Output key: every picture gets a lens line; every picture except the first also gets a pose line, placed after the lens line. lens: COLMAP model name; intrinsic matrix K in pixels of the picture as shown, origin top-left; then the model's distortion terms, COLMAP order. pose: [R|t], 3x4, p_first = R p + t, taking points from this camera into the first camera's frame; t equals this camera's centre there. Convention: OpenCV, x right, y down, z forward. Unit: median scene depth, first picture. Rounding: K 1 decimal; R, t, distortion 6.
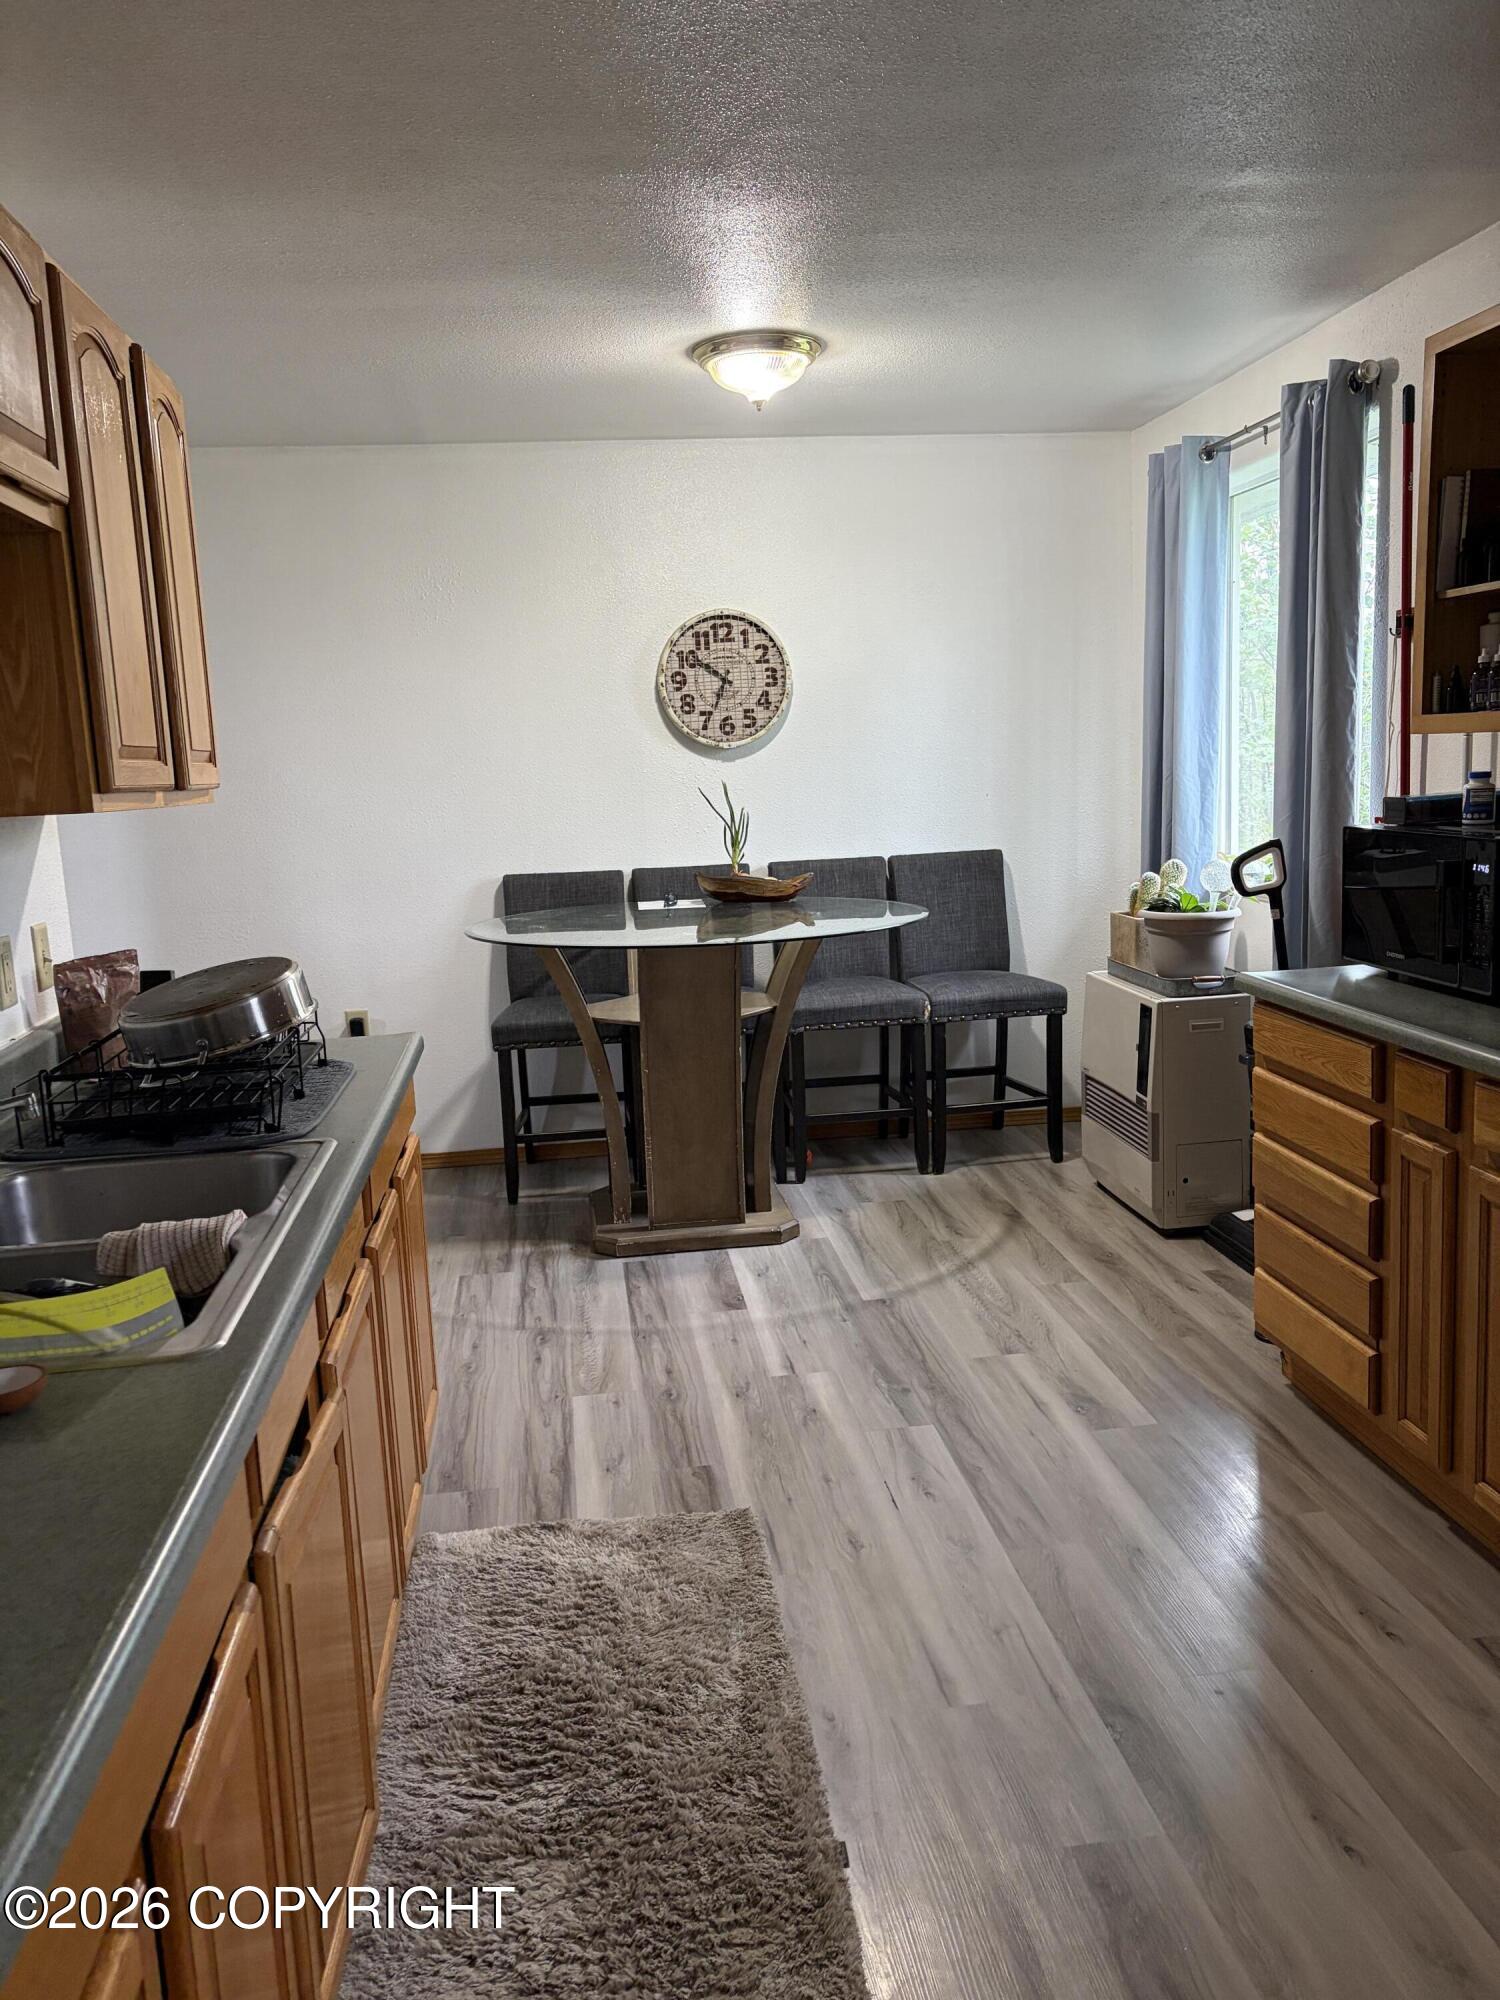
lens RADIAL K [[1513.9, 0, 744.9], [0, 1513.9, 1000.4], [0, 0, 1]] dist [0.024794, 0.006940]
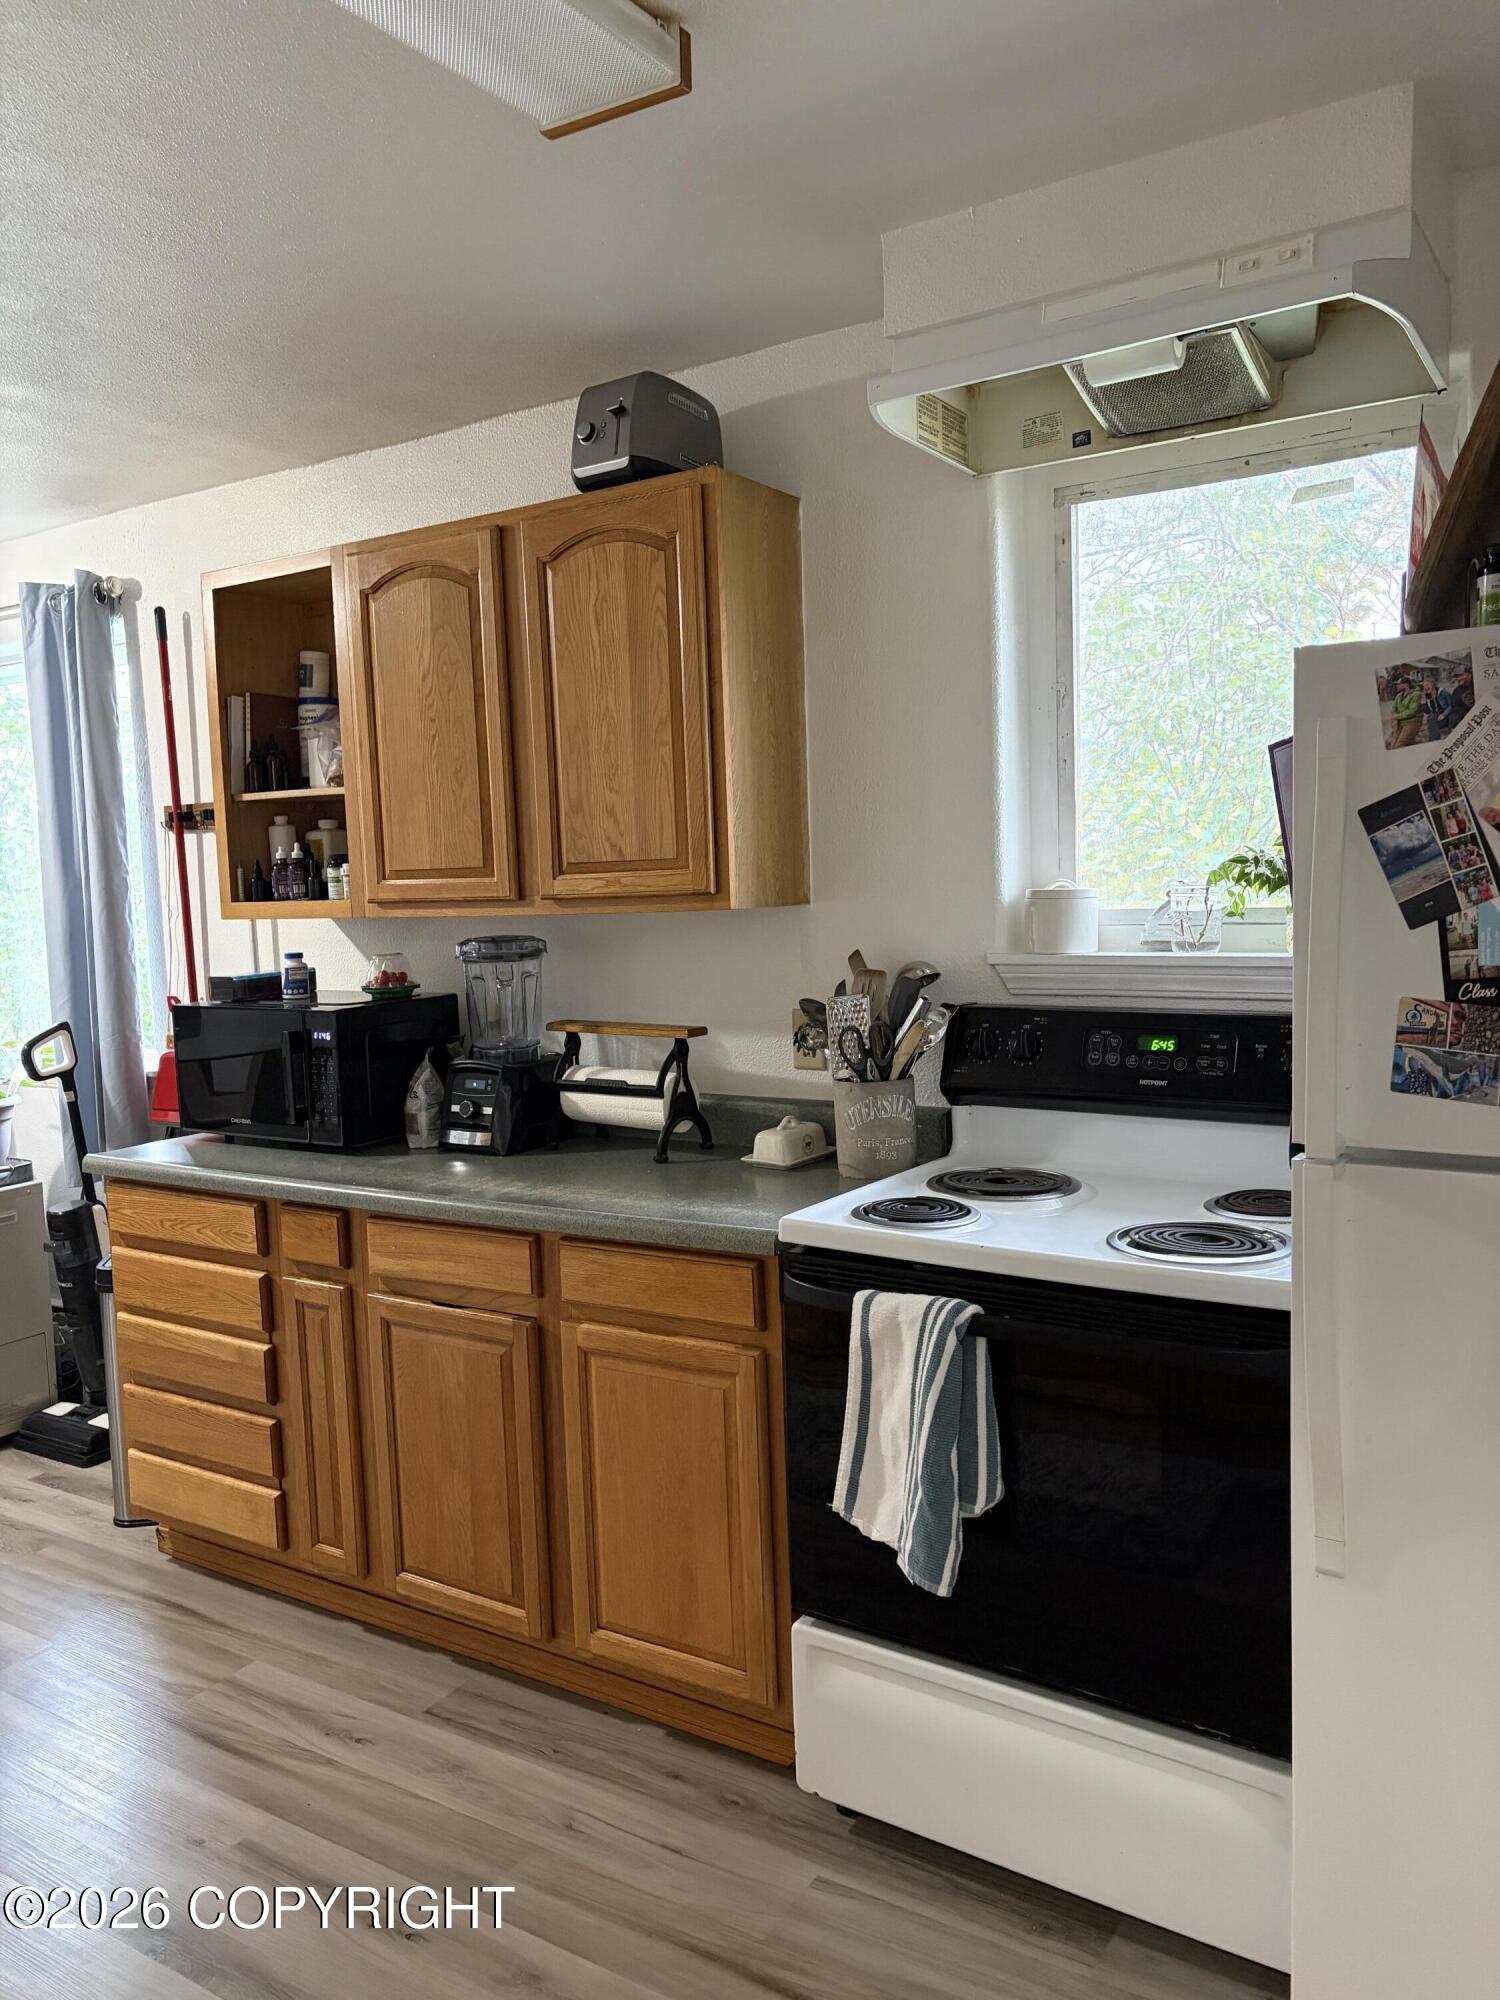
lens RADIAL K [[1513.9, 0, 739.6], [0, 1513.9, 1007.3], [0, 0, 1]] dist [0.024794, 0.006940]
pose [[0.646534, -0.042257, 0.761714, -0.167643], [0.127955, 0.990327, -0.053668, -0.006417], [-0.752078, 0.132163, 0.645687, 0.022975]]
